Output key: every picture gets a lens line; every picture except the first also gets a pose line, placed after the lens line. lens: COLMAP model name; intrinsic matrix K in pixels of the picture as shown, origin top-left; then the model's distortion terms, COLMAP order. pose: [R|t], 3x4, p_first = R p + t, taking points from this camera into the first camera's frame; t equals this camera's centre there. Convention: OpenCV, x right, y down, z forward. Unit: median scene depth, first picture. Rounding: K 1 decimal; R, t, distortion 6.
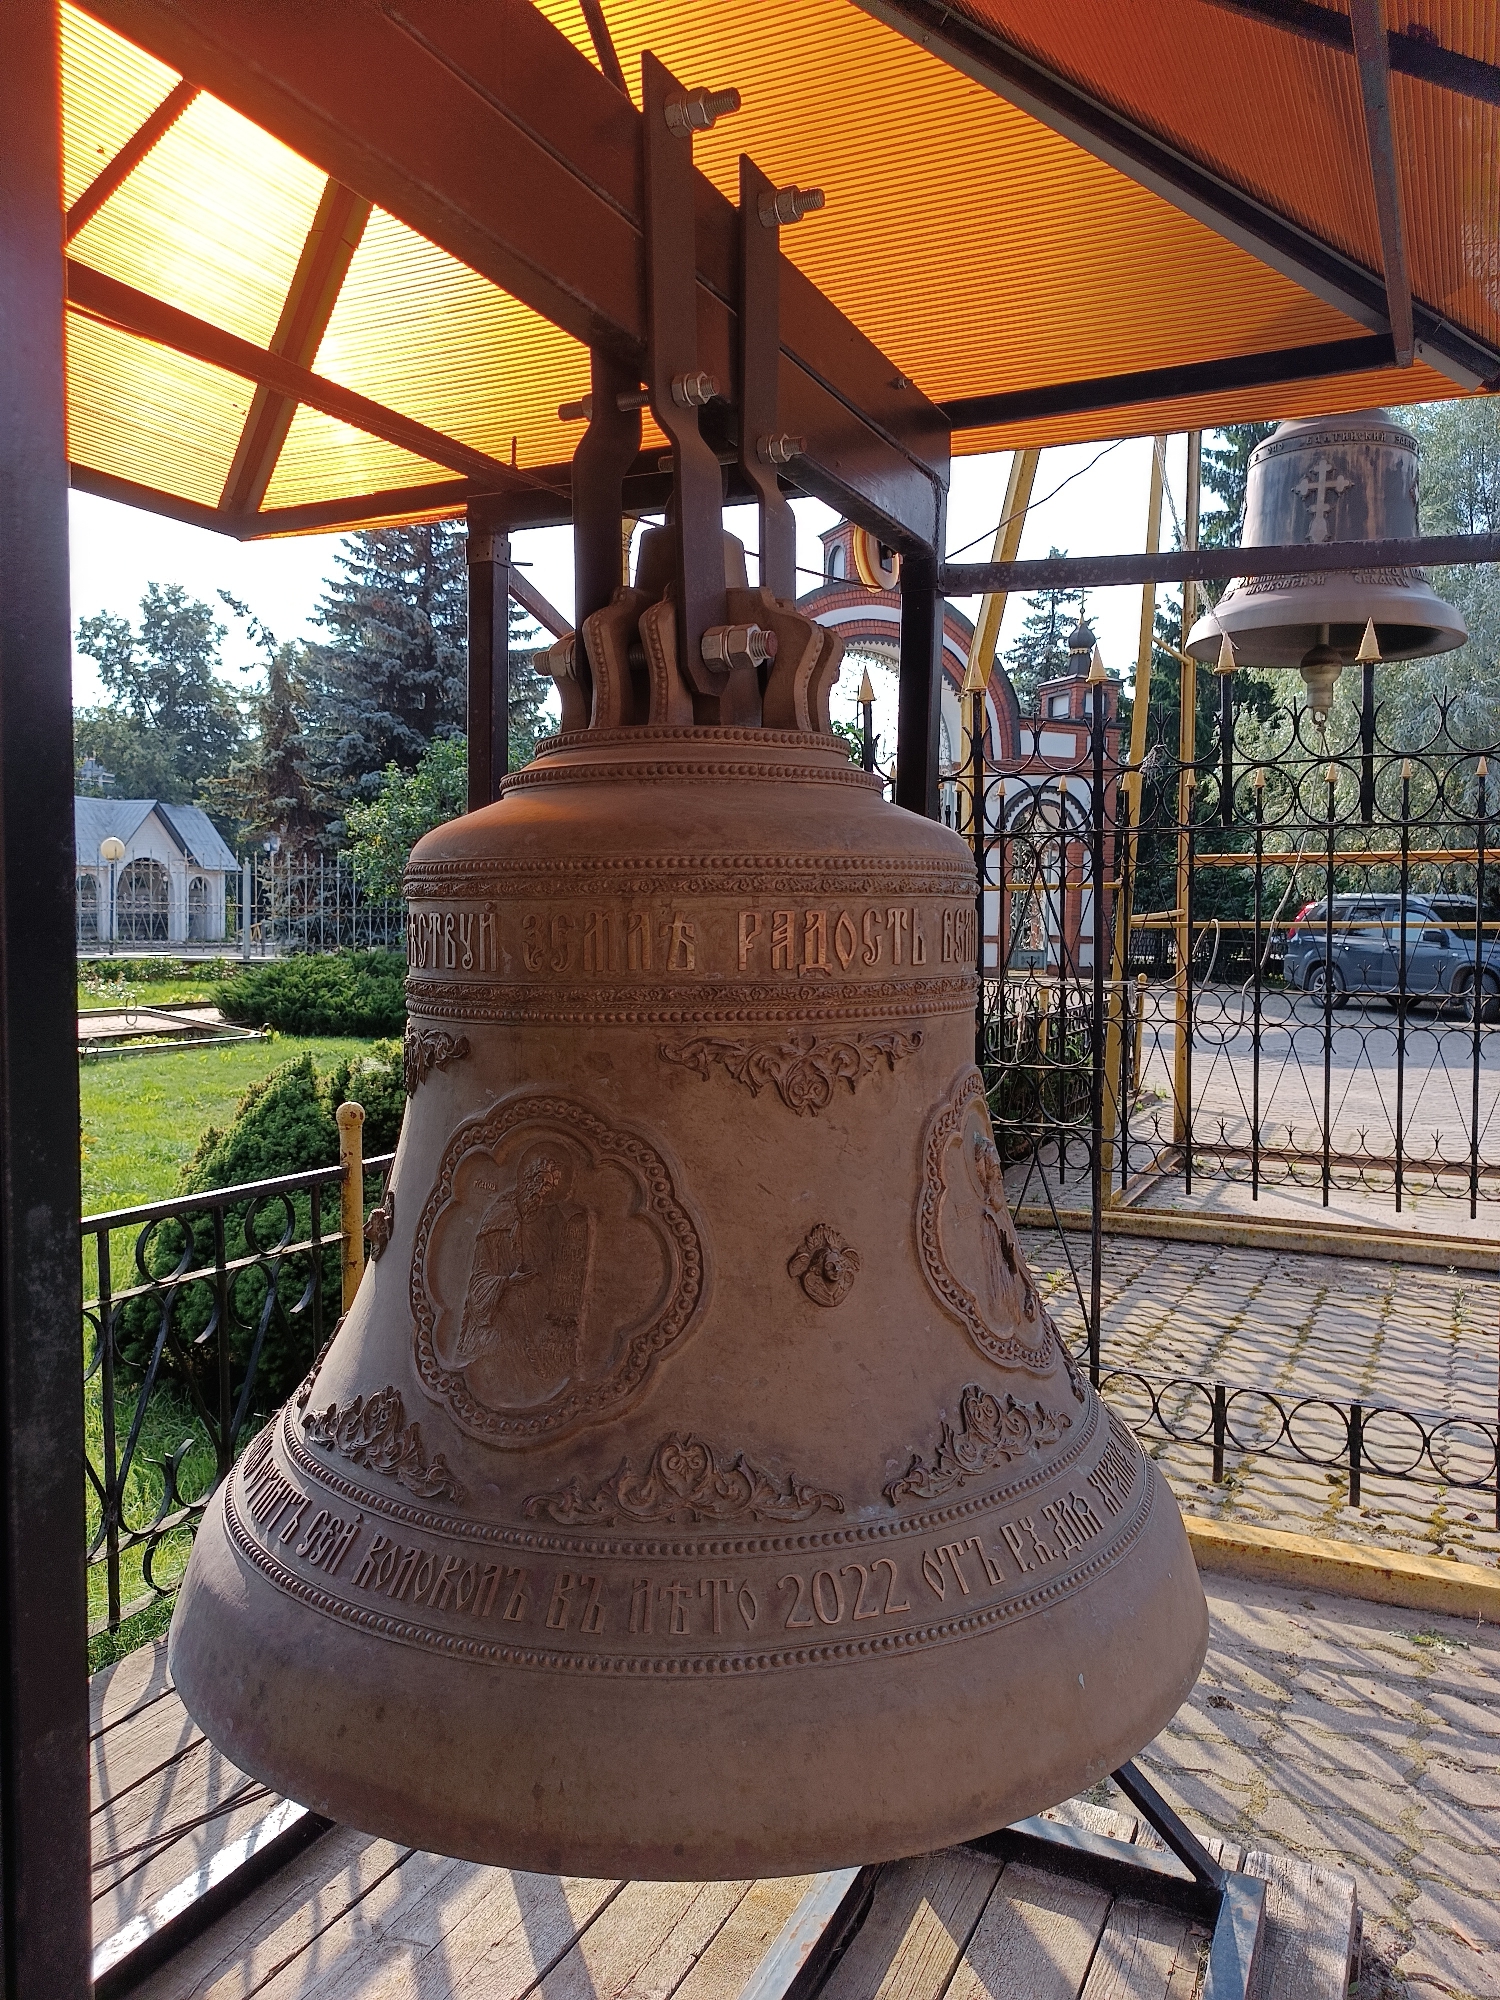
lens RADIAL K [[1468.3, 0, 750.0], [0, 1468.3, 1000.0], [0, 0, 1]] dist [0.075945, -0.193682]
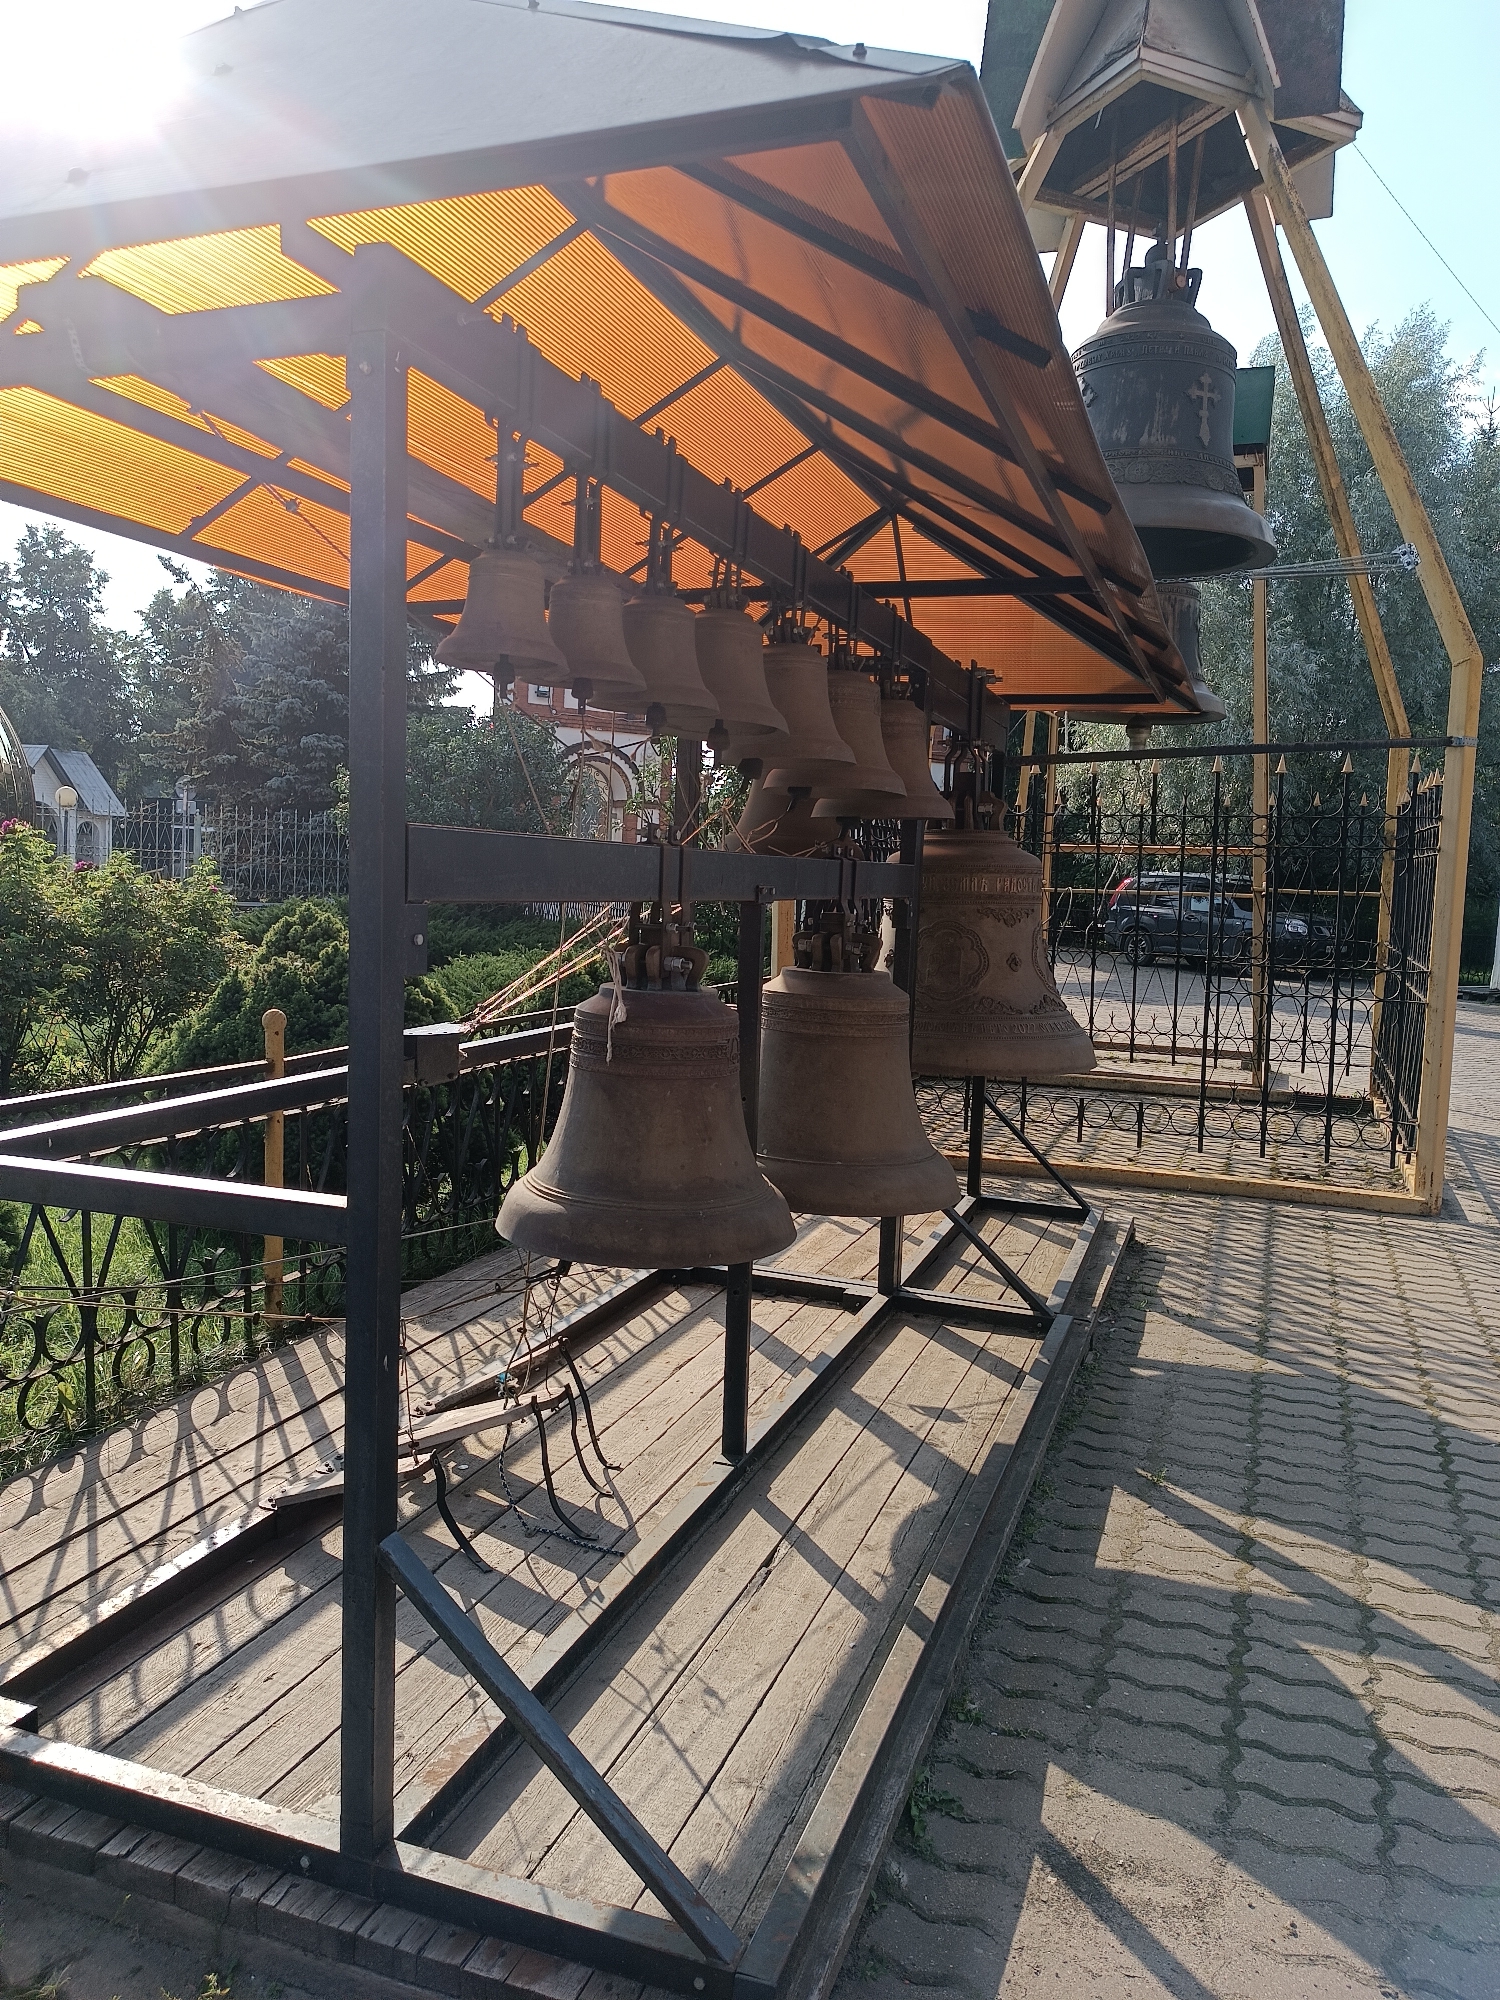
lens RADIAL K [[1427.2, 0, 744.4], [0, 1427.2, 1013.4], [0, 0, 1]] dist [0.026687, -0.021311]
pose [[0.994459, 0.018230, 0.103535, -0.038675], [-0.022223, 0.999048, 0.037542, 0.006432], [-0.102752, -0.039635, 0.993917, -0.101670]]
